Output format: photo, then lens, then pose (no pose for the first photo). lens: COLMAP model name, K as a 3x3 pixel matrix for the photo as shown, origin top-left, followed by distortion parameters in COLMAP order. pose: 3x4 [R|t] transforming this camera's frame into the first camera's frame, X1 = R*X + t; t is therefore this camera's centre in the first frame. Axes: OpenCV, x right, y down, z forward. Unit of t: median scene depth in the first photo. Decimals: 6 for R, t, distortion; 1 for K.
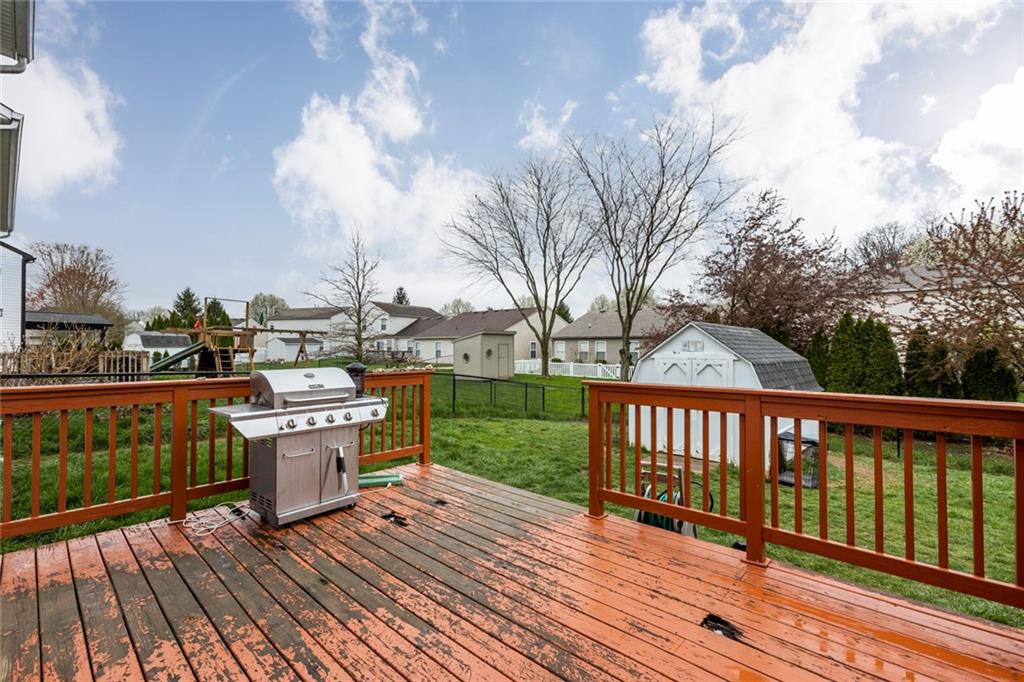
lens RADIAL K [[469.9, 0, 510.0], [0, 469.9, 342.8], [0, 0, 1]] dist [-0.003573, 0.000207]
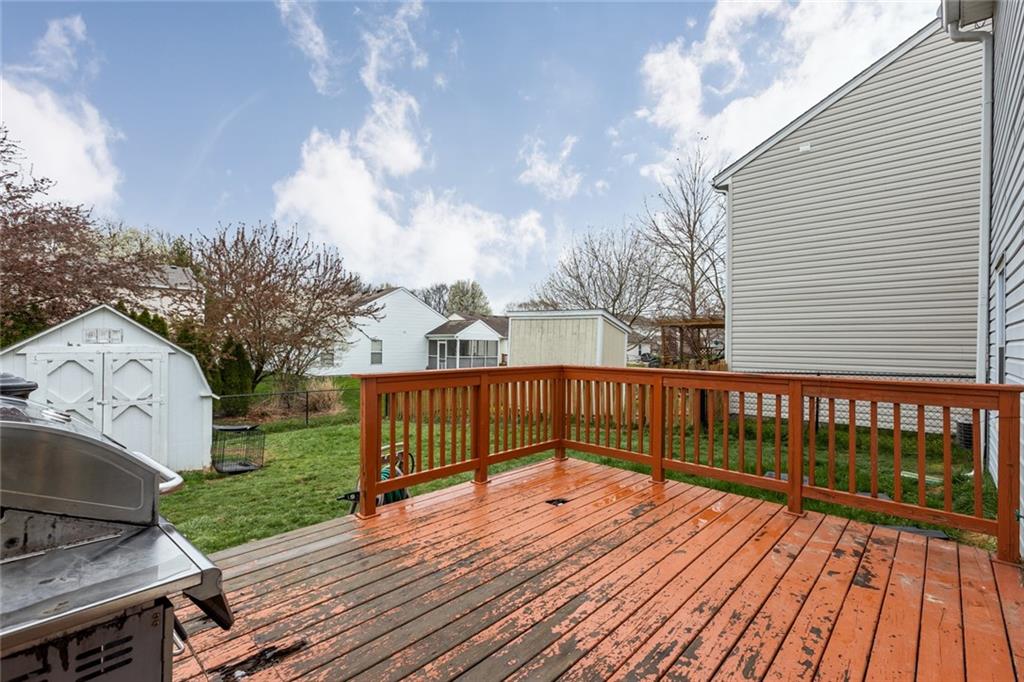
lens RADIAL K [[469.9, 0, 510.4], [0, 469.9, 343.4], [0, 0, 1]] dist [-0.003573, 0.000207]
pose [[-0.024834, 0.004446, 0.999682, -1.068602], [-0.020128, 0.999785, -0.004946, 0.026136], [-0.999489, -0.020245, -0.024739, 1.021982]]
